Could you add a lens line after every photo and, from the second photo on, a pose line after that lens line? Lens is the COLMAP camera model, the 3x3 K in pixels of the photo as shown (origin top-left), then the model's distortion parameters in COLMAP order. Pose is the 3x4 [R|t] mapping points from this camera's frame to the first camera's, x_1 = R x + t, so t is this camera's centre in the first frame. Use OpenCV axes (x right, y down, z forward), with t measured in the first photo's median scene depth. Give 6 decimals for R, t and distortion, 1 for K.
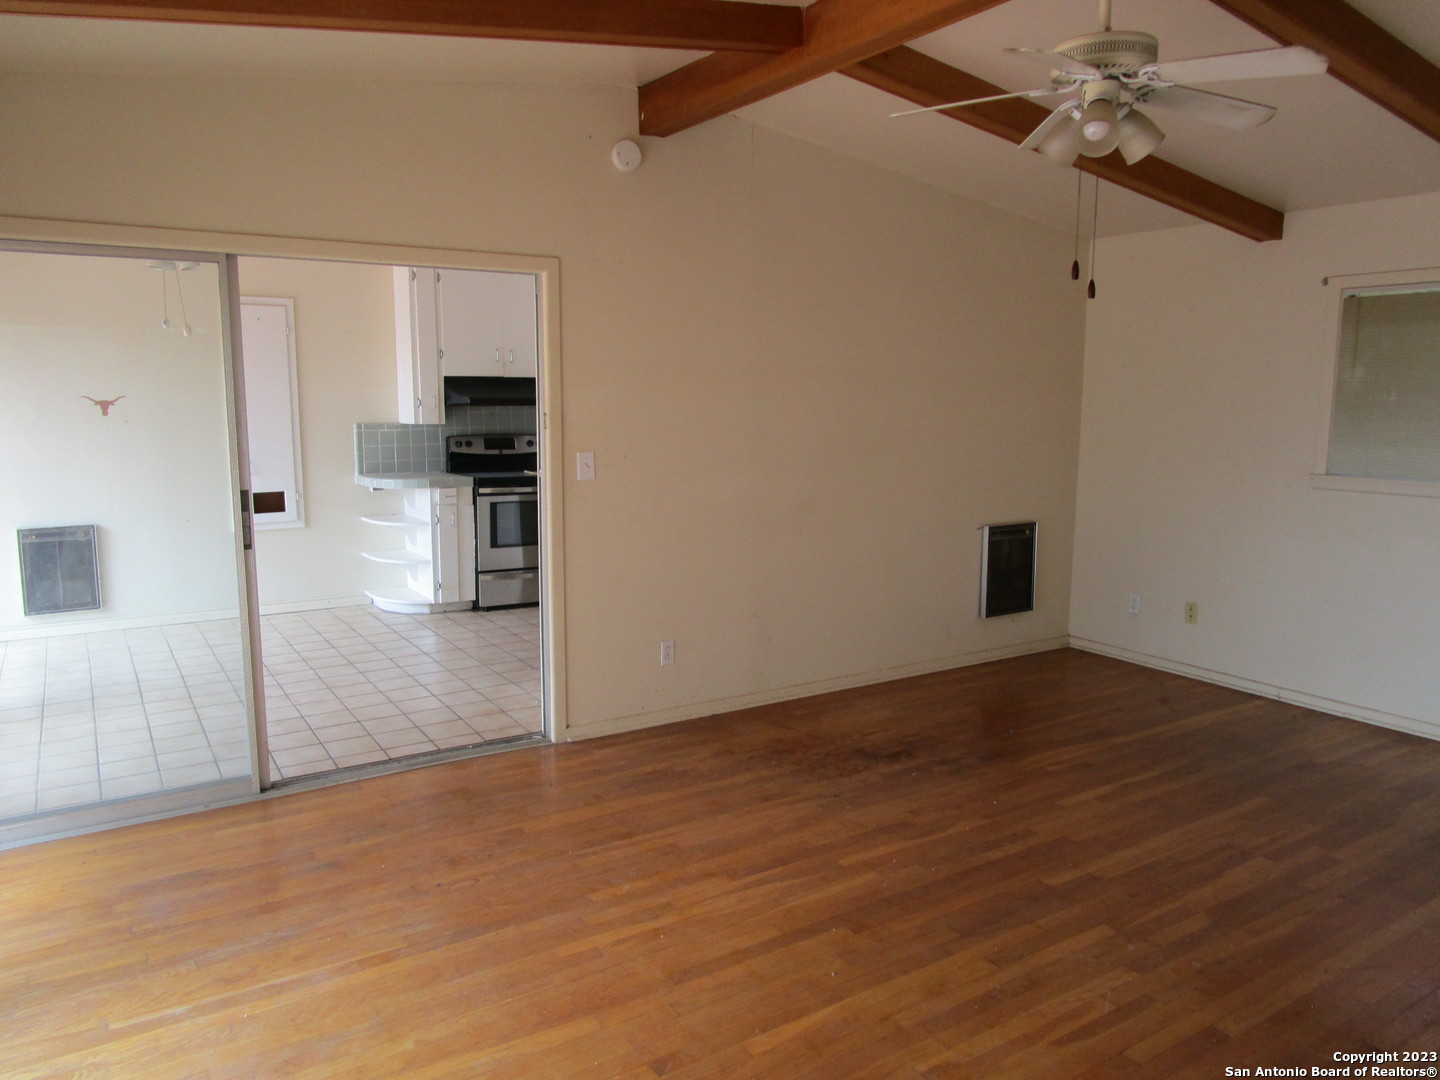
lens RADIAL K [[1021.7, 0, 712.4], [0, 1021.7, 537.9], [0, 0, 1]] dist [-0.034183, 0.004066]
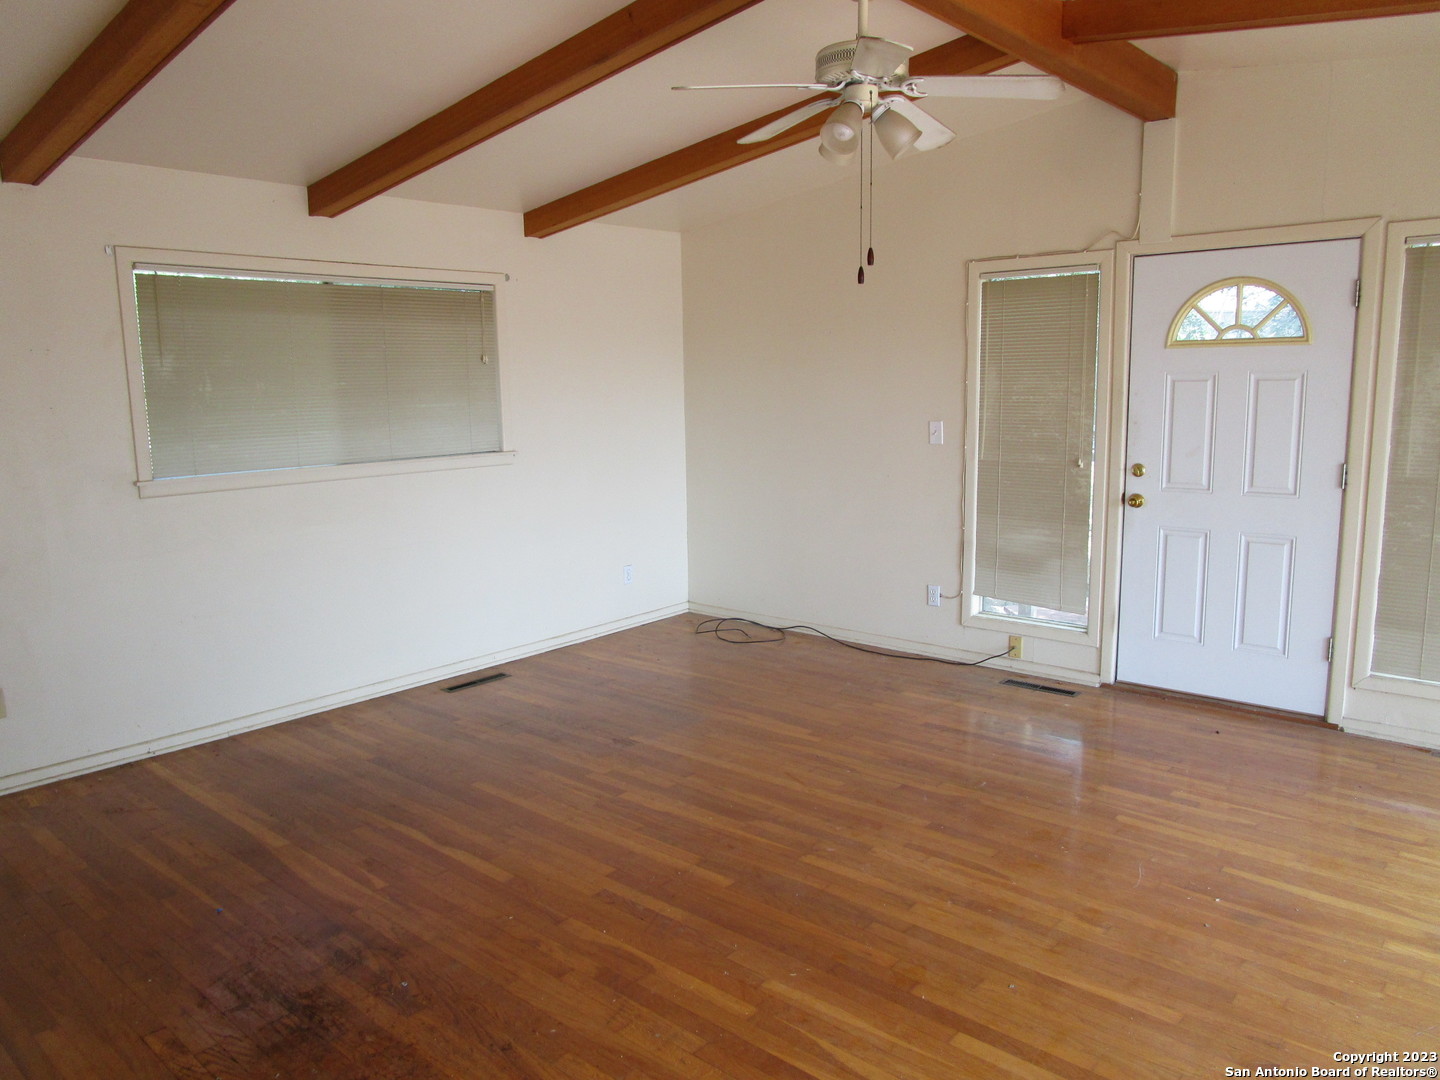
lens RADIAL K [[1021.7, 0, 712.4], [0, 1021.7, 537.9], [0, 0, 1]] dist [-0.034183, 0.004066]
pose [[-0.284338, -0.141558, 0.948216, -0.491899], [0.151720, 0.969932, 0.190296, -0.150720], [-0.946643, 0.197972, -0.254312, 1.102301]]
